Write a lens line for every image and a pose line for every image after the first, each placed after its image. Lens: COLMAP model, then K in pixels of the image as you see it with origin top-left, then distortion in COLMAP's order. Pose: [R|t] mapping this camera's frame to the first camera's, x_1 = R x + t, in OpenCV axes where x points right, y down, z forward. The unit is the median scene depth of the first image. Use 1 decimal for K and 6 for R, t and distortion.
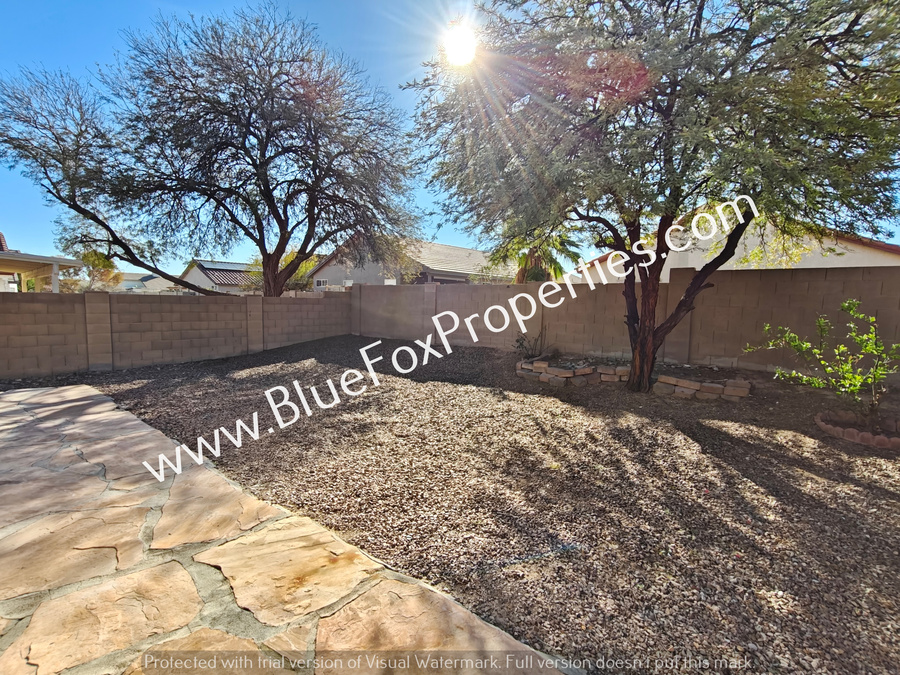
lens RADIAL K [[437.2, 0, 445.5], [0, 437.2, 343.5], [0, 0, 1]] dist [0.001510, 0.002224]
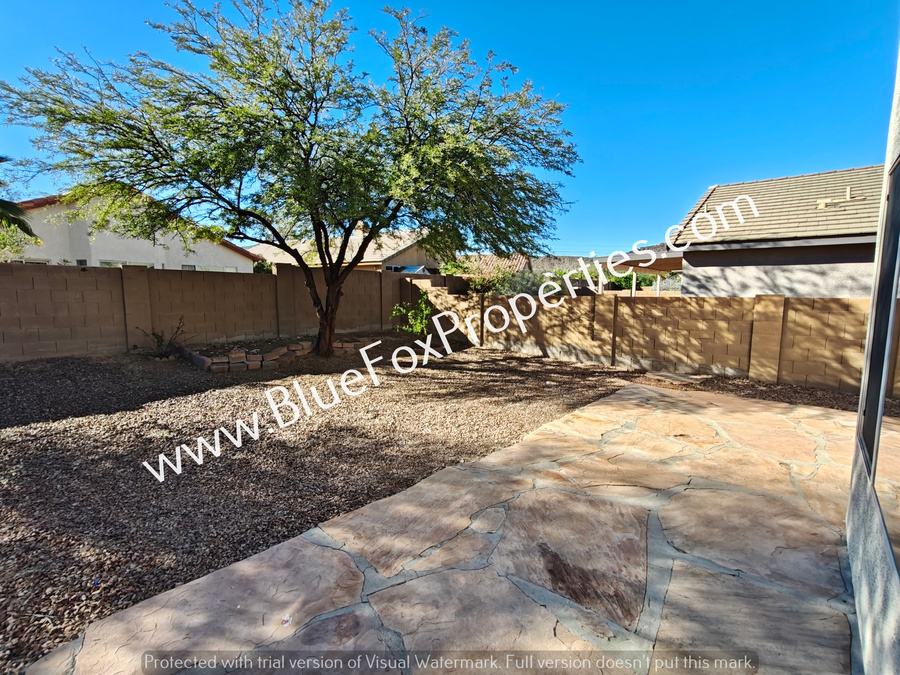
lens RADIAL K [[437.2, 0, 445.5], [0, 437.2, 343.5], [0, 0, 1]] dist [0.001510, 0.002224]
pose [[0.058615, -0.135517, 0.989040, -0.886220], [0.089630, 0.987456, 0.129988, -0.077320], [-0.994249, 0.081028, 0.070026, 0.568916]]
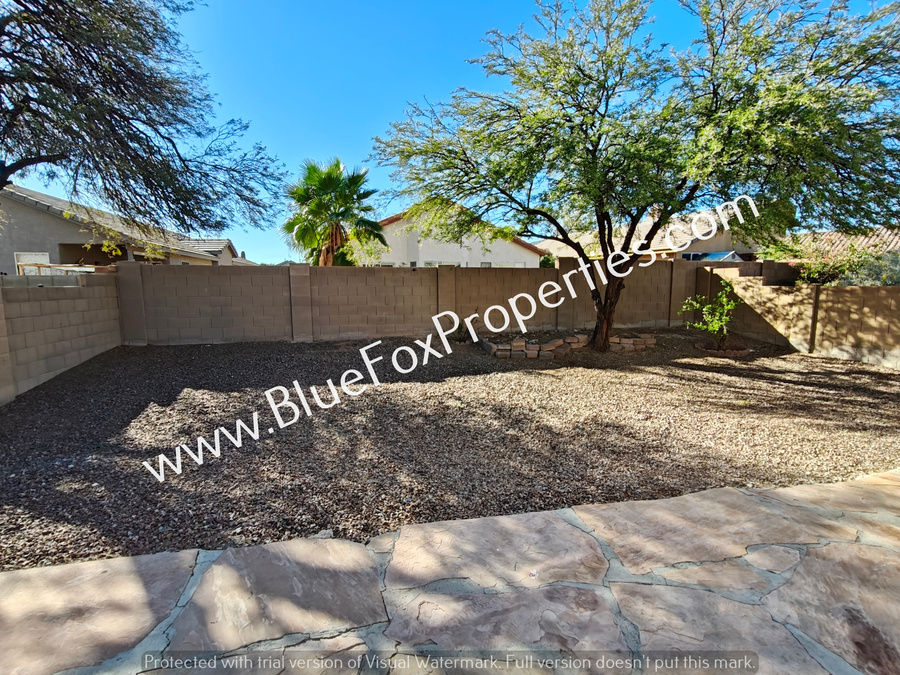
lens RADIAL K [[452.2, 0, 443.0], [0, 452.2, 345.2], [0, 0, 1]] dist [0.000648, 0.001222]
pose [[0.628994, -0.127220, 0.766930, -0.916880], [0.093464, 0.991739, 0.087857, -0.077300], [-0.771771, 0.016419, 0.635688, 0.539041]]
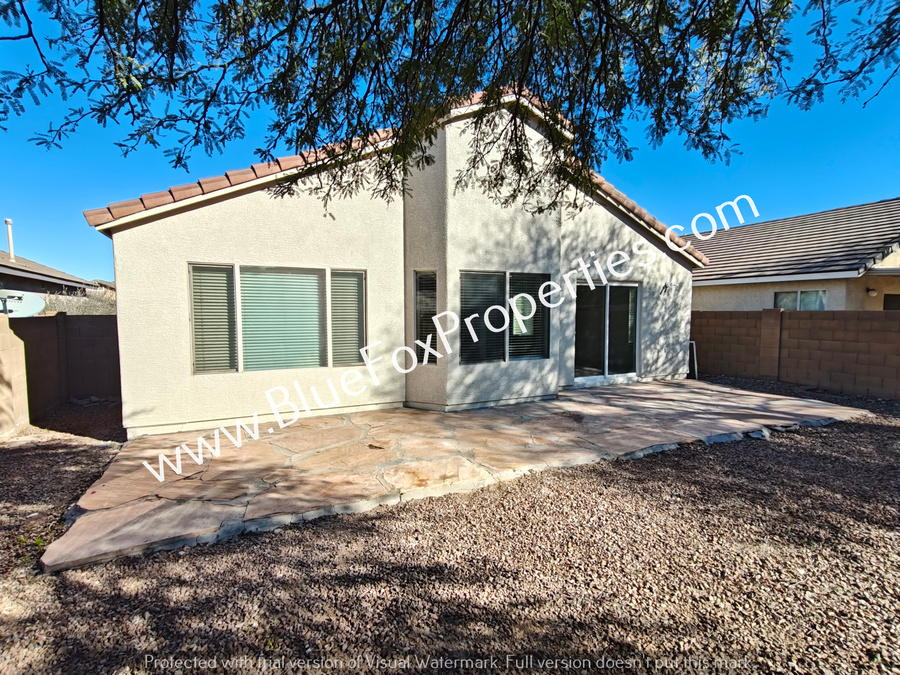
lens RADIAL K [[452.2, 0, 443.0], [0, 452.2, 345.2], [0, 0, 1]] dist [0.000648, 0.001222]
pose [[-0.444138, 0.047912, -0.894676, 0.441160], [-0.086612, 0.991597, 0.096098, -0.058937], [0.891762, 0.120170, -0.436256, 0.659333]]
